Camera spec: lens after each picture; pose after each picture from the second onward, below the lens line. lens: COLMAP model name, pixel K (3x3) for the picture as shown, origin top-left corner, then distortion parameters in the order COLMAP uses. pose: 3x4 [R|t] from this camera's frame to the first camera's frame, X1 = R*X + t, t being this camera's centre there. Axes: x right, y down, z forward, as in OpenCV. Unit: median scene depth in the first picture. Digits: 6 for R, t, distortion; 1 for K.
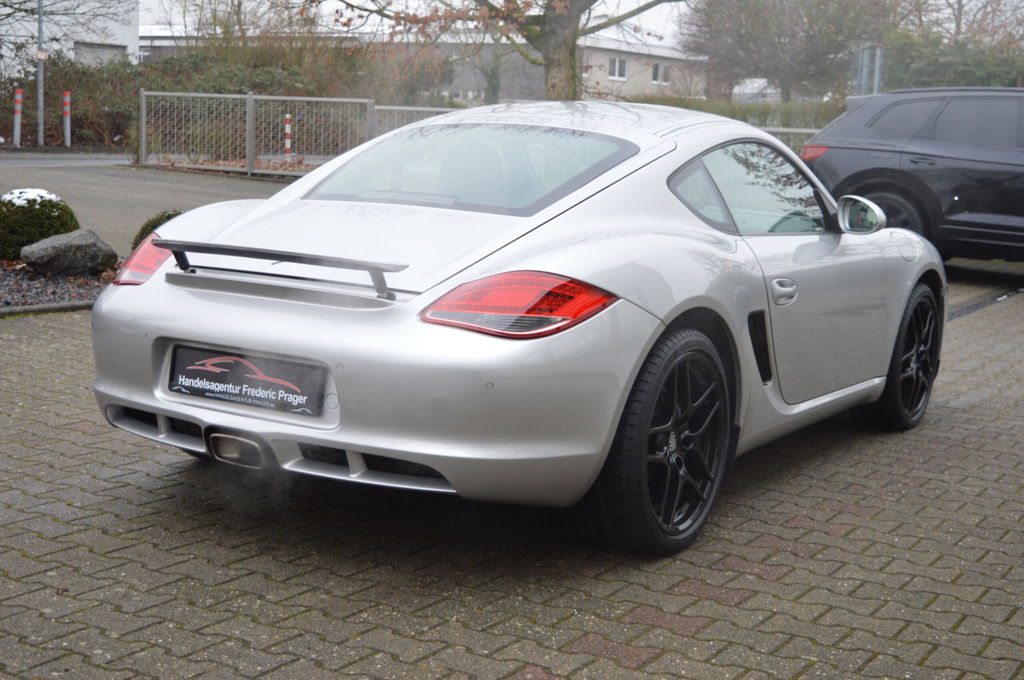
lens RADIAL K [[1465.4, 0, 512.0], [0, 1465.4, 340.0], [0, 0, 1]] dist [-0.001587, 0.018632]
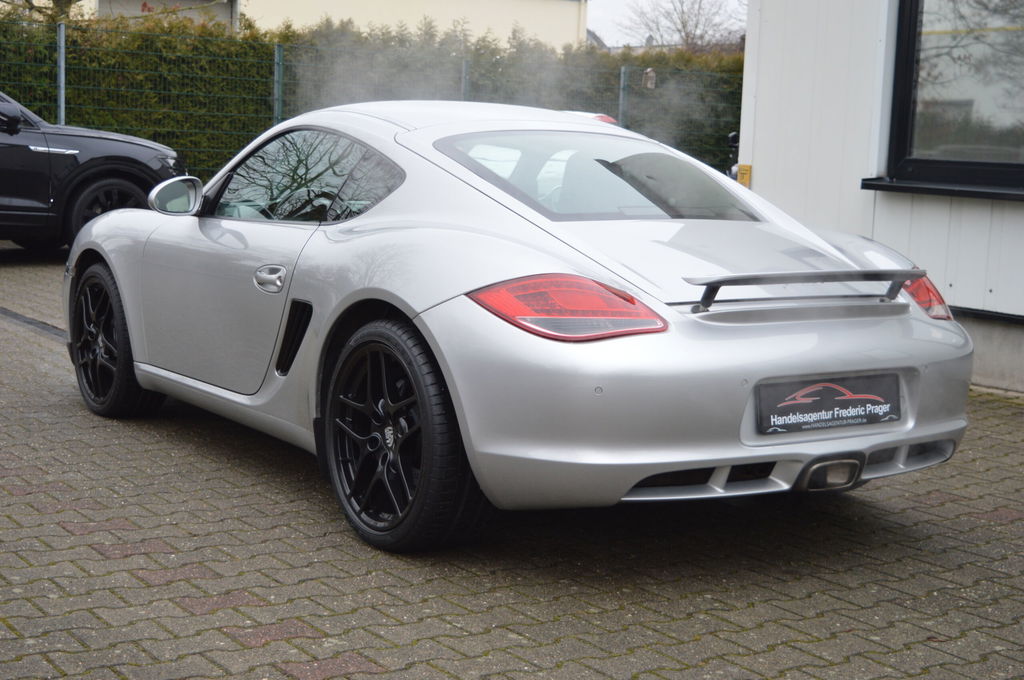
lens RADIAL K [[1564.7, 0, 512.0], [0, 1564.7, 340.0], [0, 0, 1]] dist [-0.019222, -0.045039]
pose [[0.386878, -0.145014, 0.910657, -1.235742], [0.108166, 0.987876, 0.111358, -0.158498], [-0.915765, 0.055421, 0.397873, 0.775525]]
